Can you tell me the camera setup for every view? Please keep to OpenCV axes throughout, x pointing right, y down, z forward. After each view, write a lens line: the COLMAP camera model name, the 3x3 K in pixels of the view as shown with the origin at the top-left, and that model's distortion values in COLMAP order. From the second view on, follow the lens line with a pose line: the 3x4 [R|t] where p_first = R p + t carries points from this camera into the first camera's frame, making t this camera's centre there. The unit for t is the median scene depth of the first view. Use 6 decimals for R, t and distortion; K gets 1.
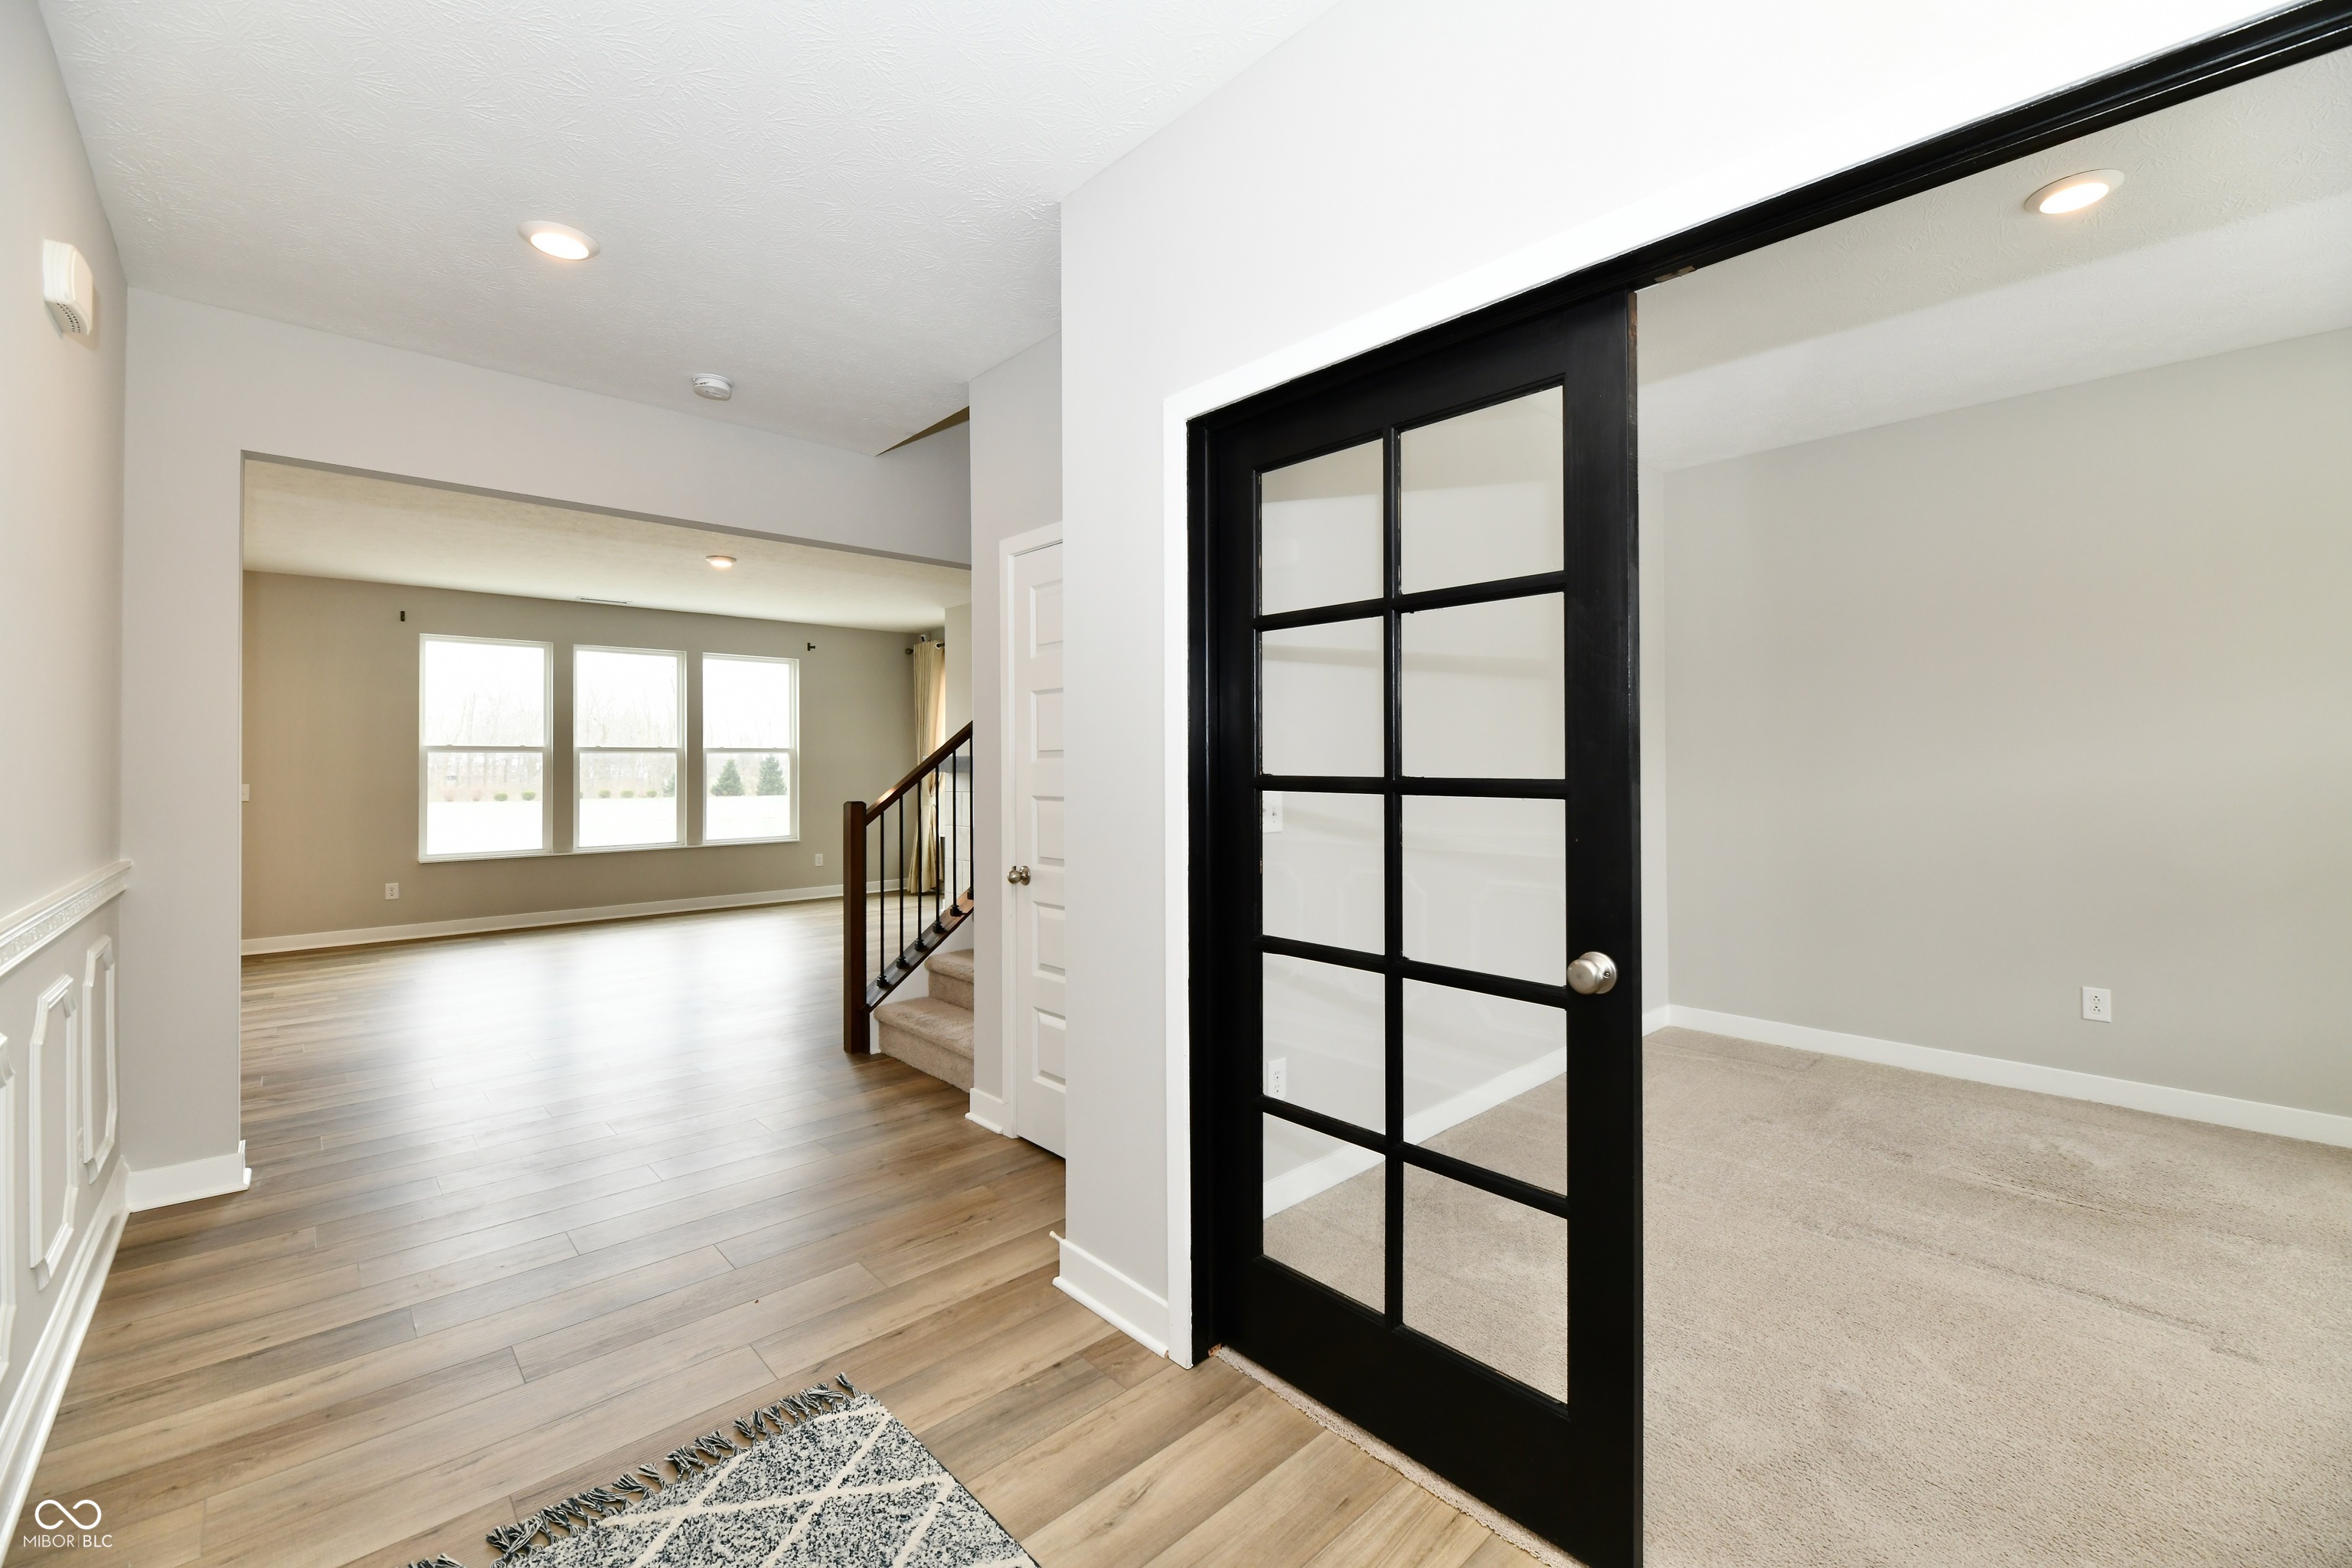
lens RADIAL K [[964.1, 0, 1206.7], [0, 964.1, 763.3], [0, 0, 1]] dist [-0.001417, -0.002808]
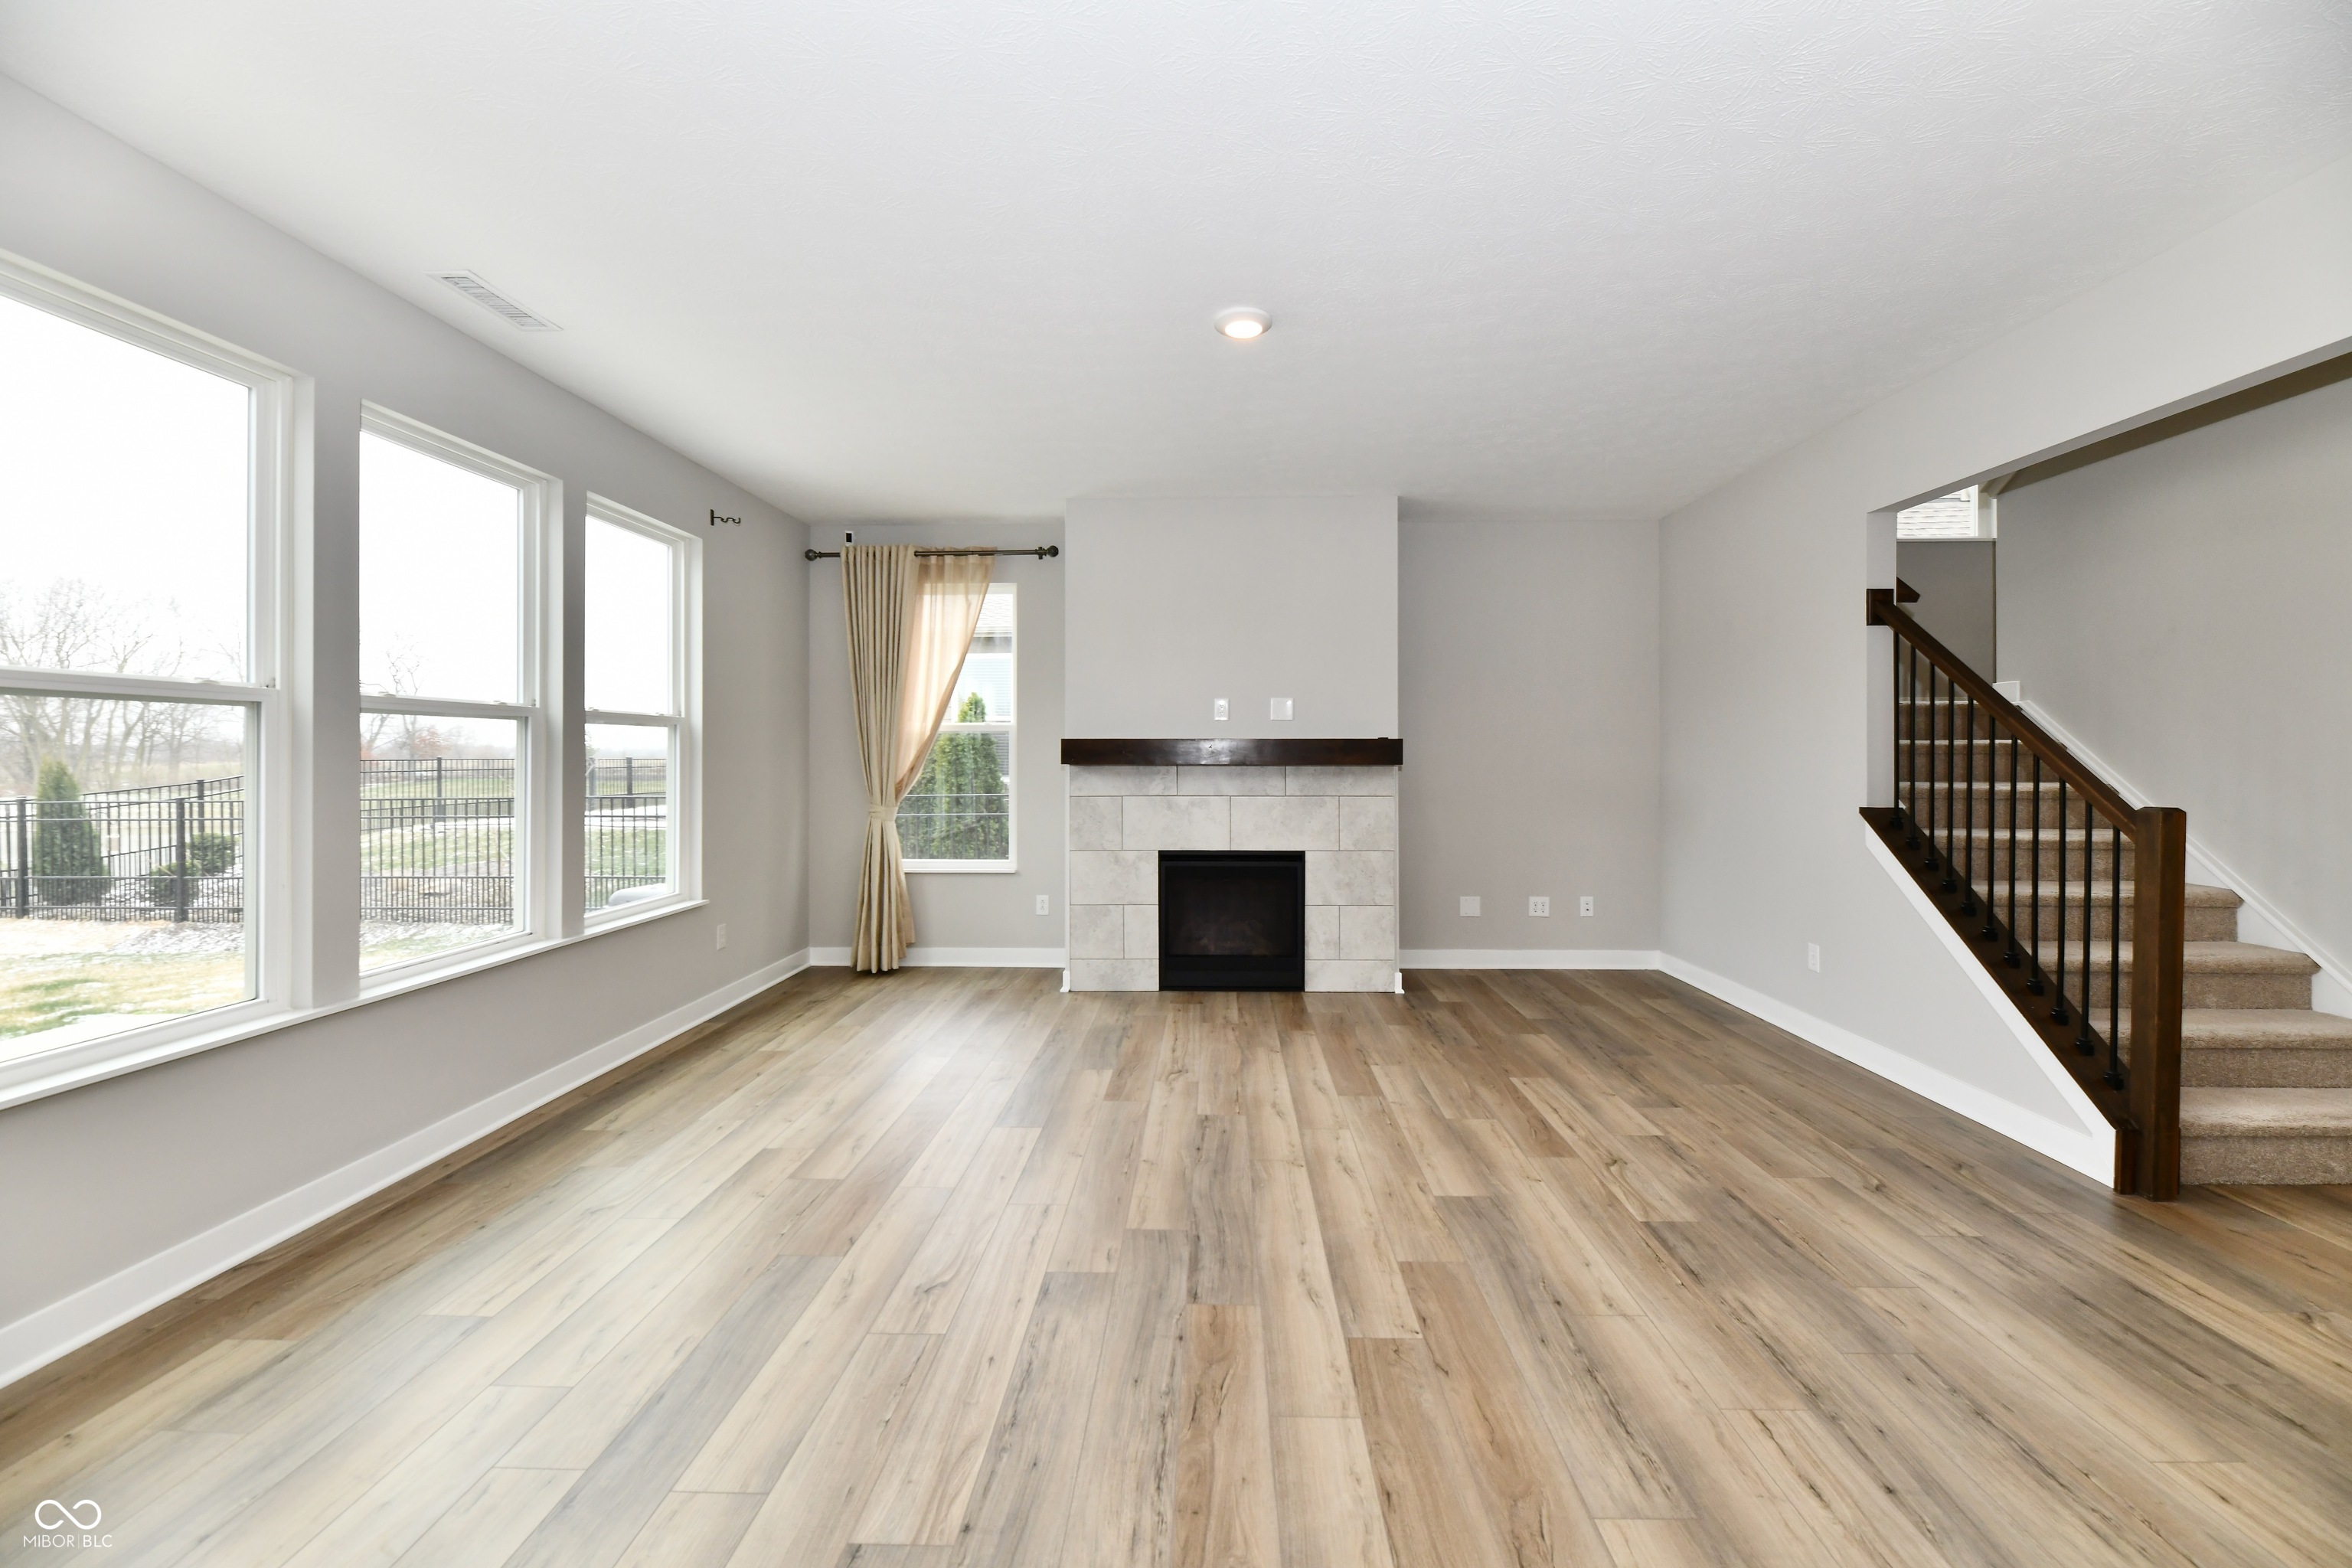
lens RADIAL K [[964.1, 0, 1188.2], [0, 964.1, 758.8], [0, 0, 1]] dist [-0.001417, -0.002808]
pose [[0.712542, 0.001411, 0.701628, -0.665849], [-0.003169, 0.999994, 0.001207, 0.004285], [-0.701623, -0.003083, 0.712542, 0.524383]]
